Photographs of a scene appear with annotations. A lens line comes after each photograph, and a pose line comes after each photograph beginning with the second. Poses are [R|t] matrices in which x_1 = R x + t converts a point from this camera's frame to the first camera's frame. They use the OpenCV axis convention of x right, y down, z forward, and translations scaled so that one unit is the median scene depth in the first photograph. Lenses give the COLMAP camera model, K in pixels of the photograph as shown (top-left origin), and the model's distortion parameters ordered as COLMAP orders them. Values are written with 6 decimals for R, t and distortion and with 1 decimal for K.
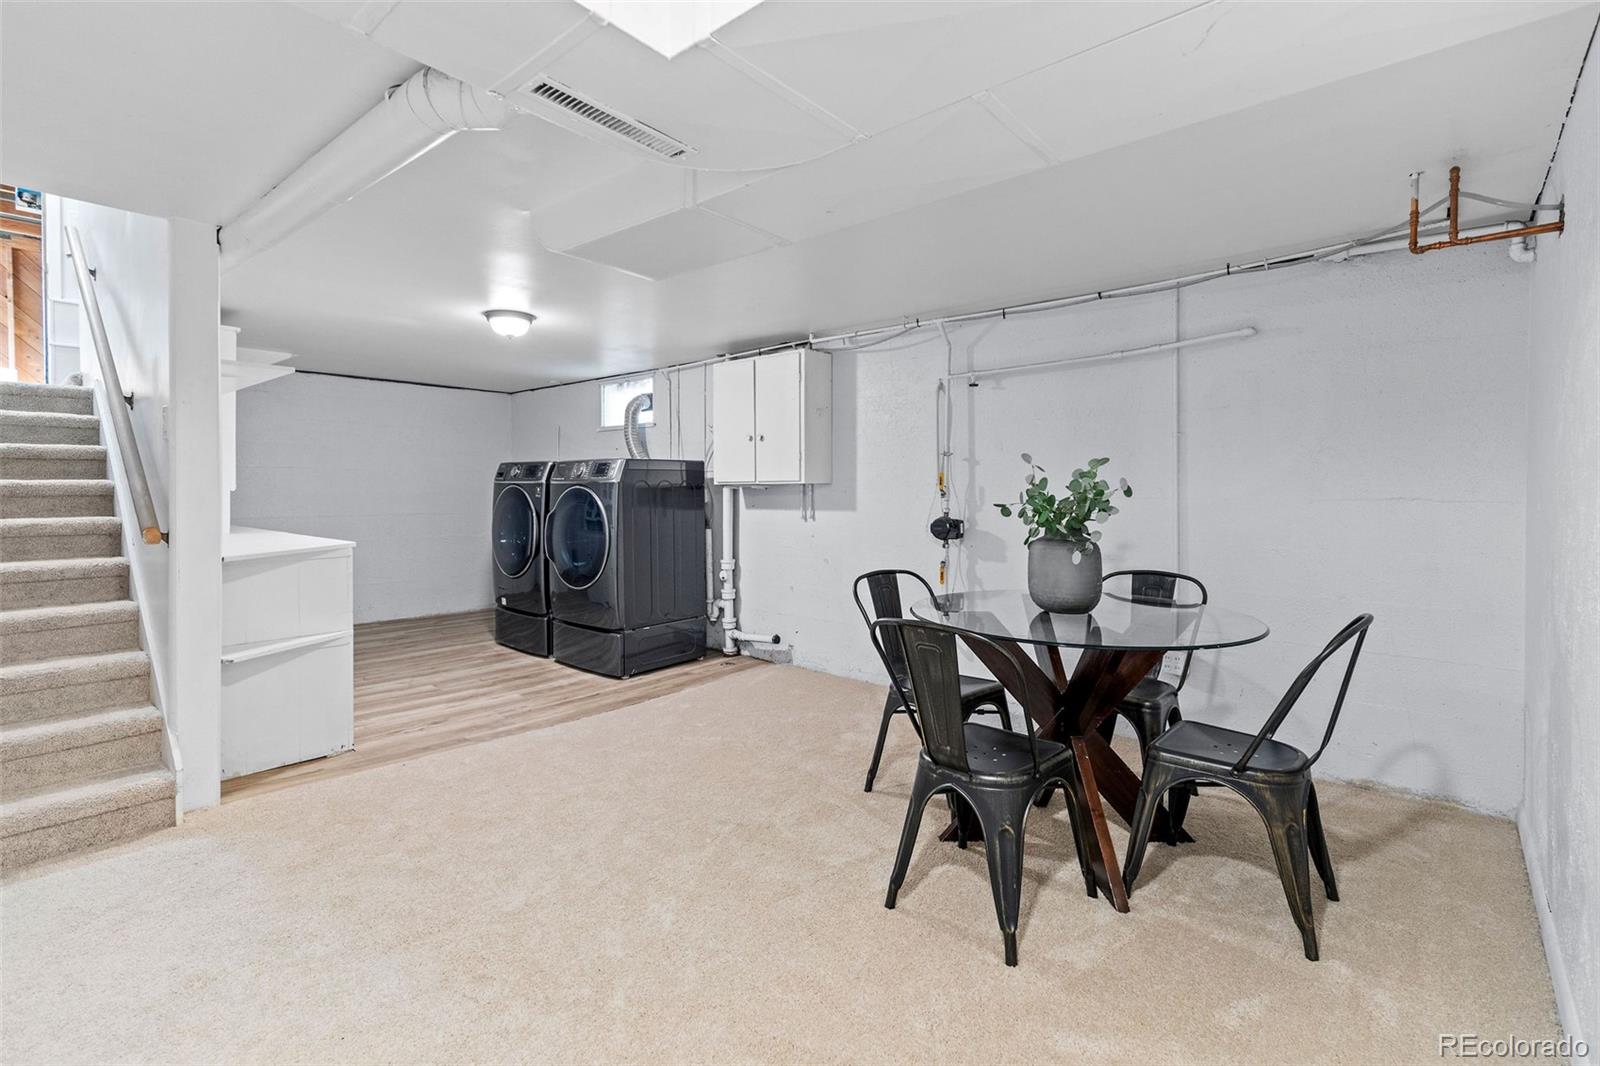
lens RADIAL K [[728.8, 0, 814.7], [0, 728.8, 493.6], [0, 0, 1]] dist [0.009112, -0.000869]
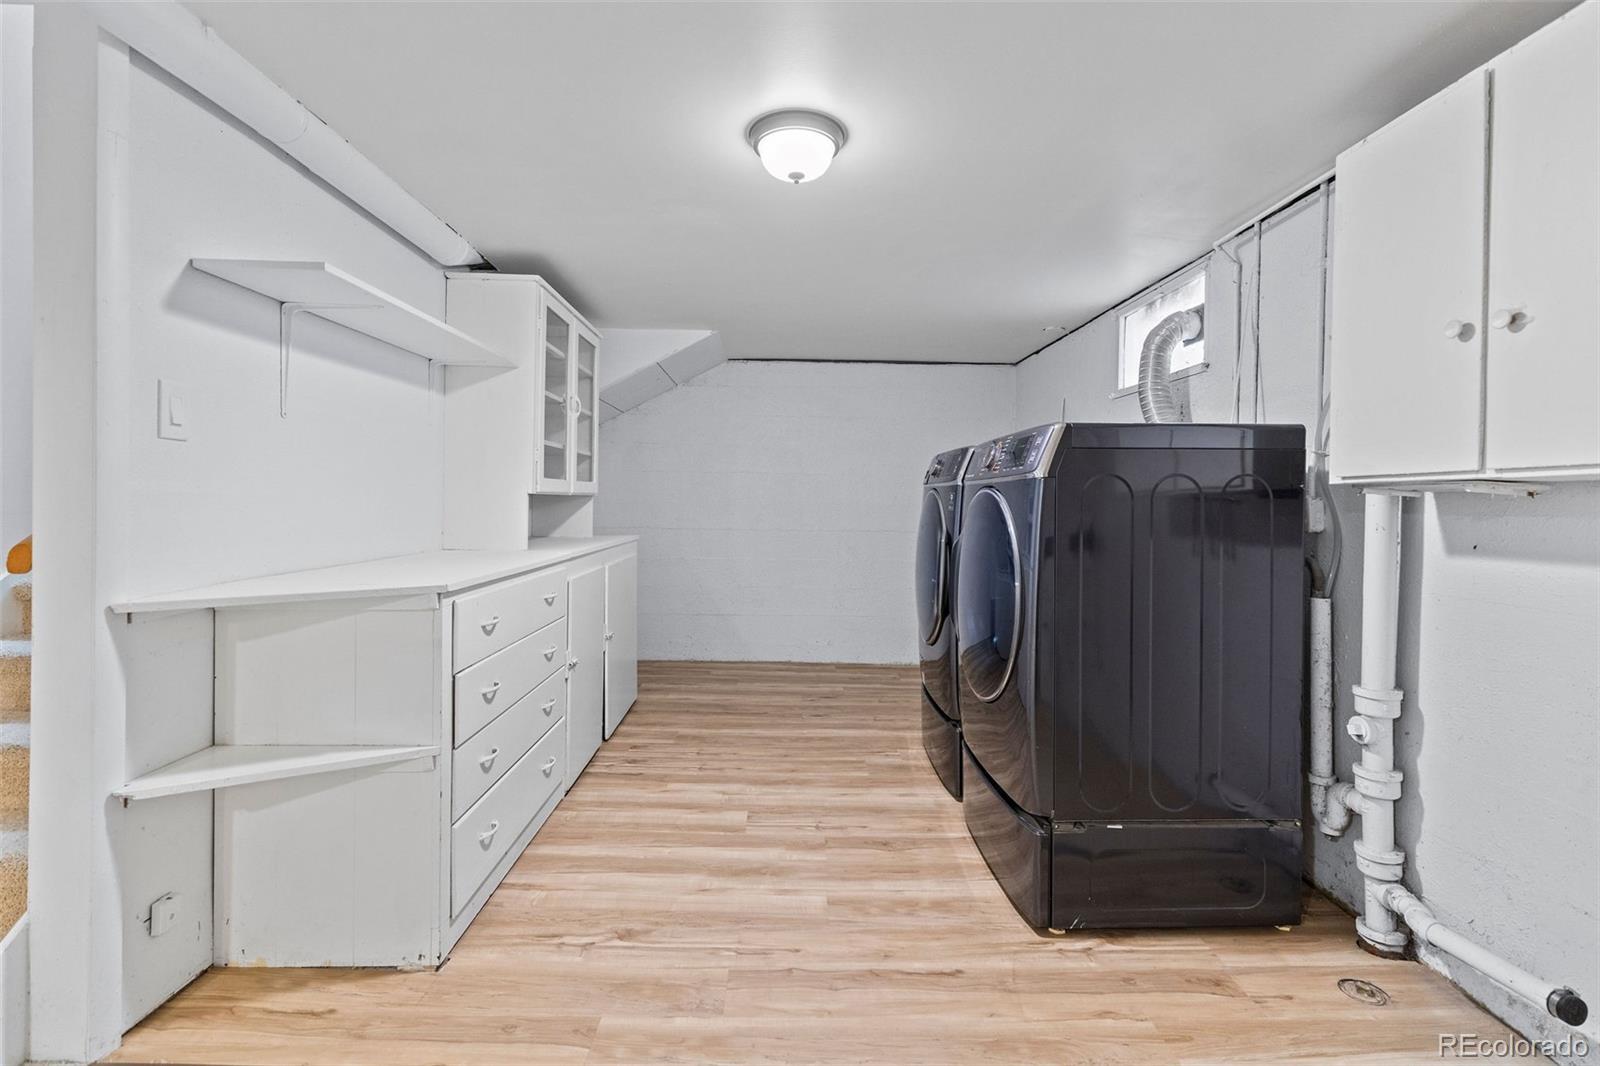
lens RADIAL K [[728.8, 0, 795.6], [0, 728.8, 512.6], [0, 0, 1]] dist [0.009112, -0.000869]
pose [[0.660904, 0.018524, -0.750242, -0.036682], [-0.017283, 0.999806, 0.009461, 0.003308], [0.750271, 0.006713, 0.661096, 0.531661]]
